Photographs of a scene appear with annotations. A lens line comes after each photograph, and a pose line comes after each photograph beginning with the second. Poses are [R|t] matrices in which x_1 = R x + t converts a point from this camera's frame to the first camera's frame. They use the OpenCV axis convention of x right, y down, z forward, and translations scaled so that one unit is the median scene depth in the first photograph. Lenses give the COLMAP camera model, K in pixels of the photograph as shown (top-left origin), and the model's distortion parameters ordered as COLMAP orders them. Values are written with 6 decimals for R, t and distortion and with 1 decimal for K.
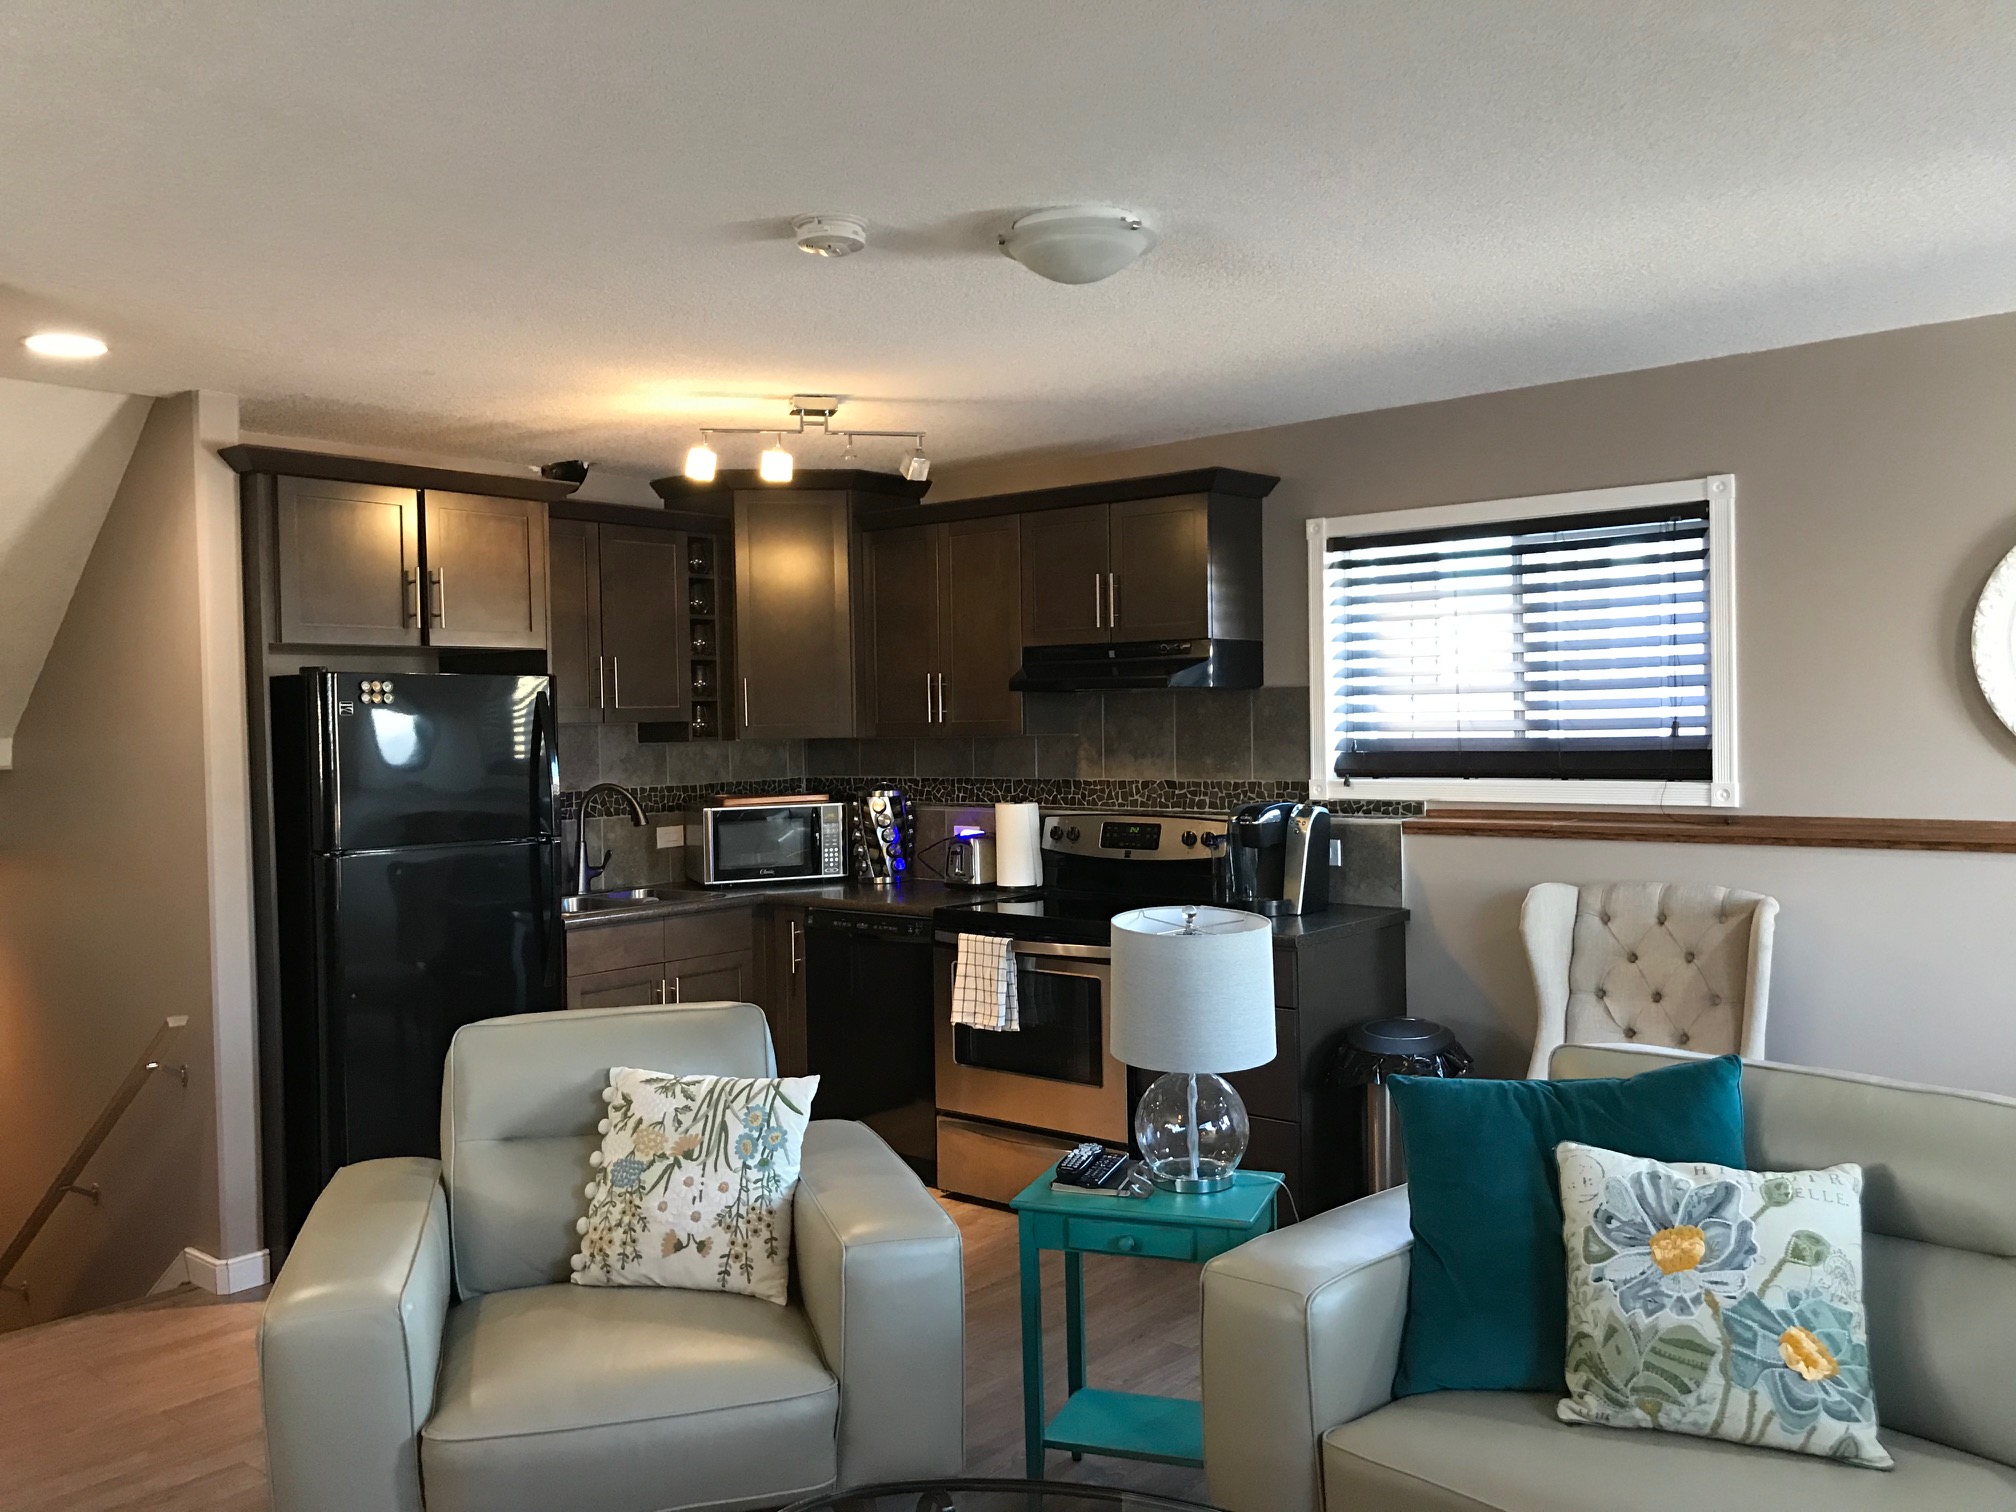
lens RADIAL K [[1672.0, 0, 1013.4], [0, 1672.0, 755.1], [0, 0, 1]] dist [0.037565, -0.003424]
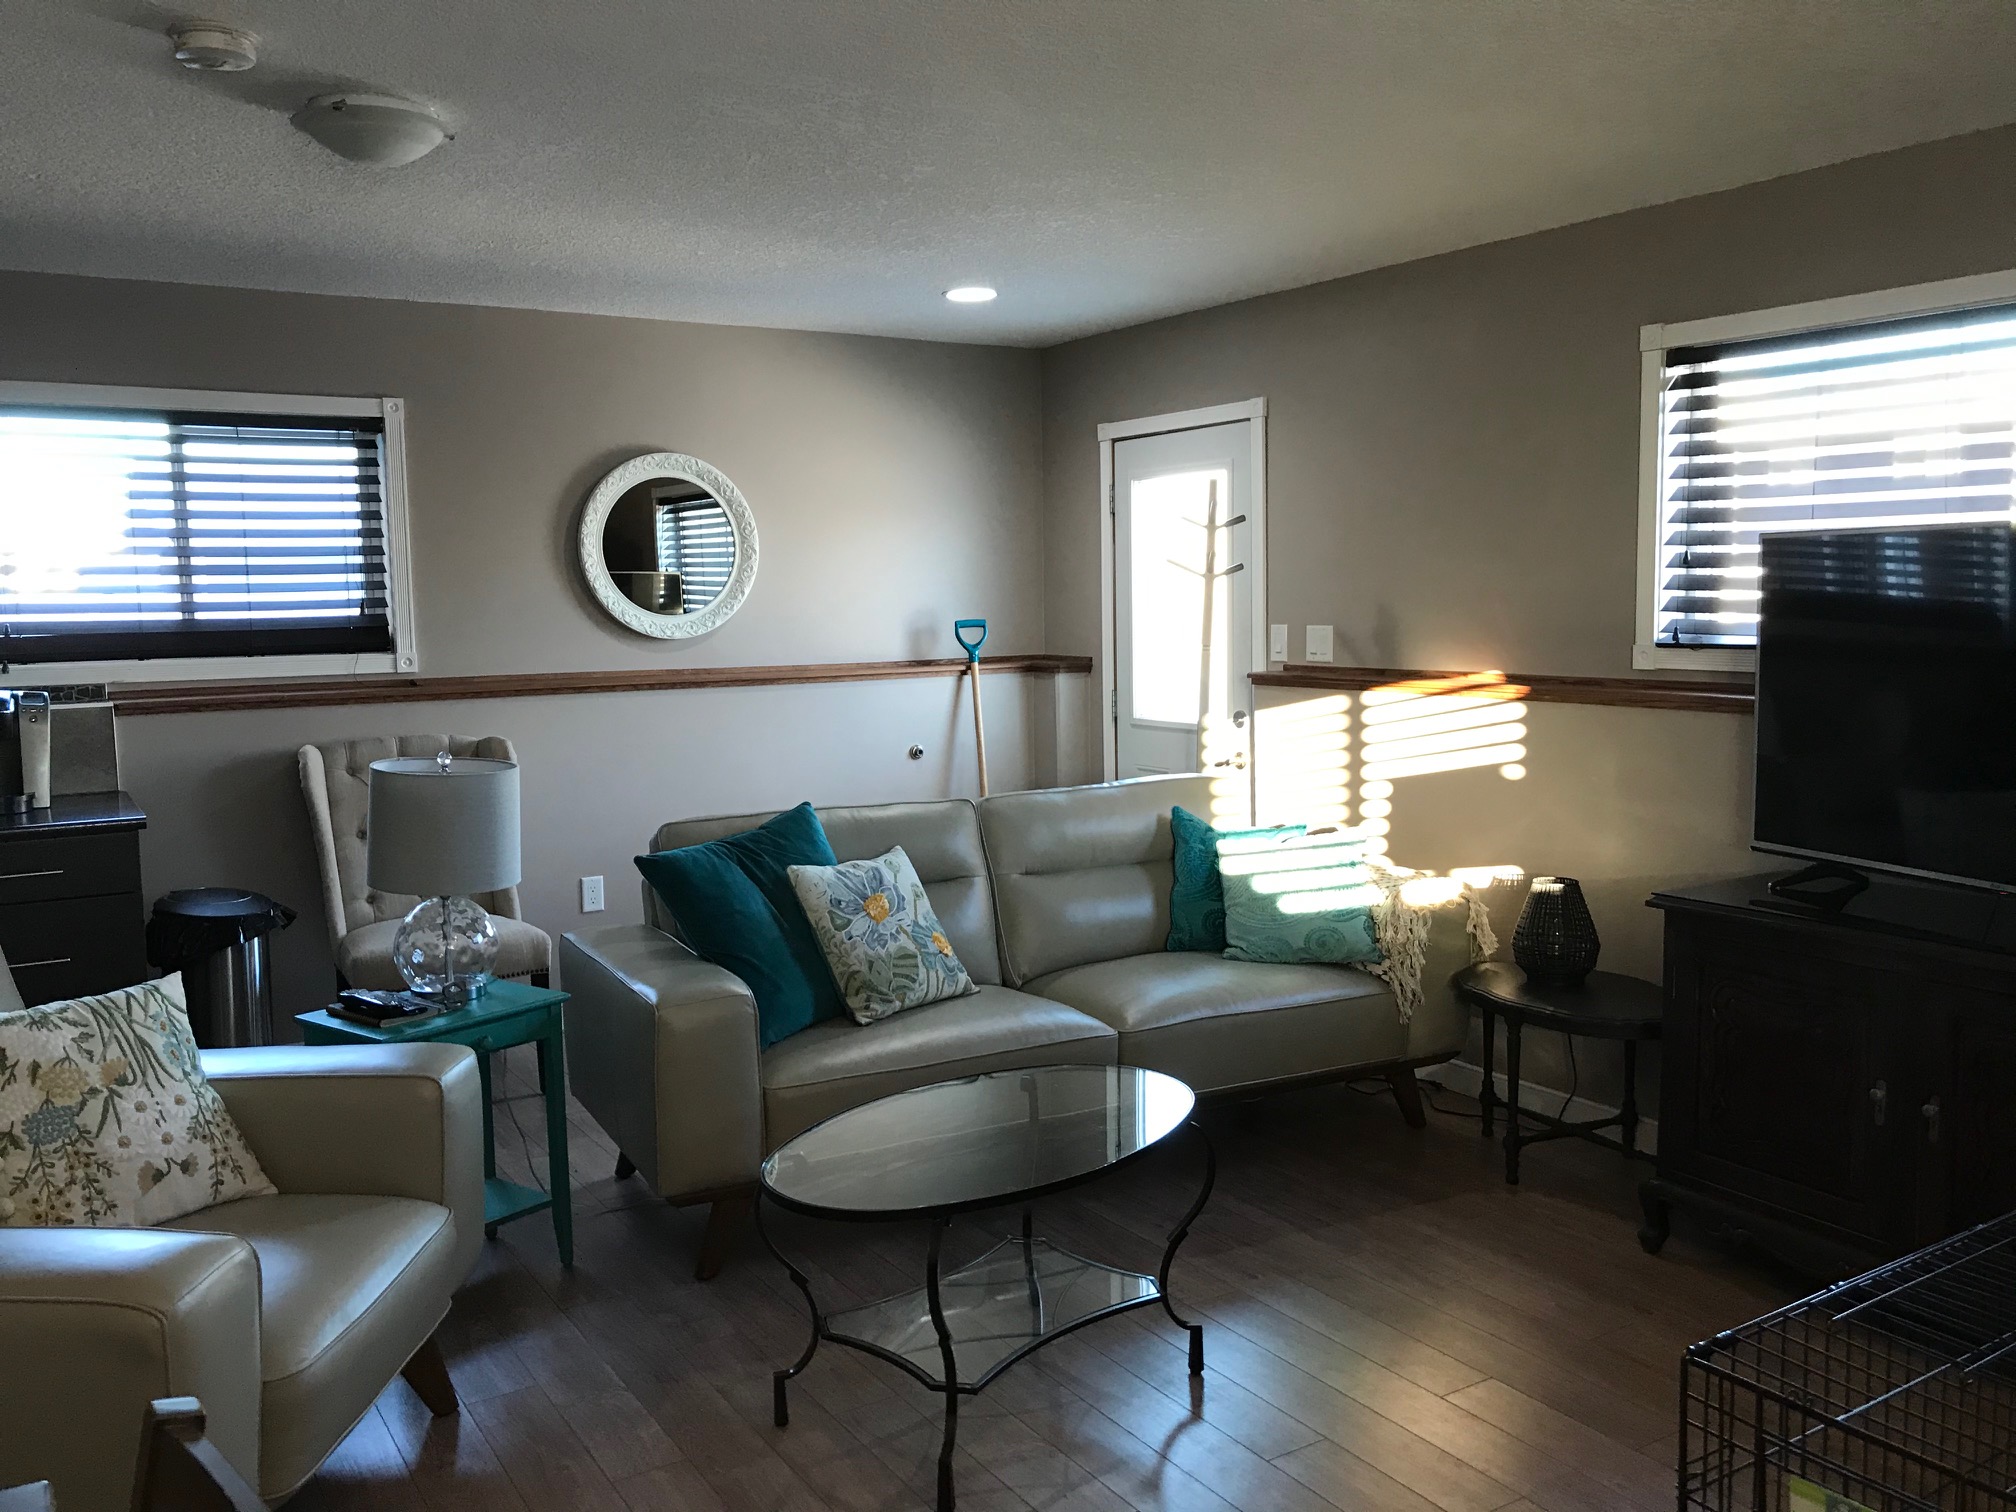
lens RADIAL K [[1672.0, 0, 1013.8], [0, 1672.0, 760.1], [0, 0, 1]] dist [0.037565, -0.003424]
pose [[0.298981, -0.082185, 0.950714, -0.879181], [0.034623, 0.996563, 0.075260, 0.025160], [-0.953631, 0.010415, 0.300798, 0.305222]]
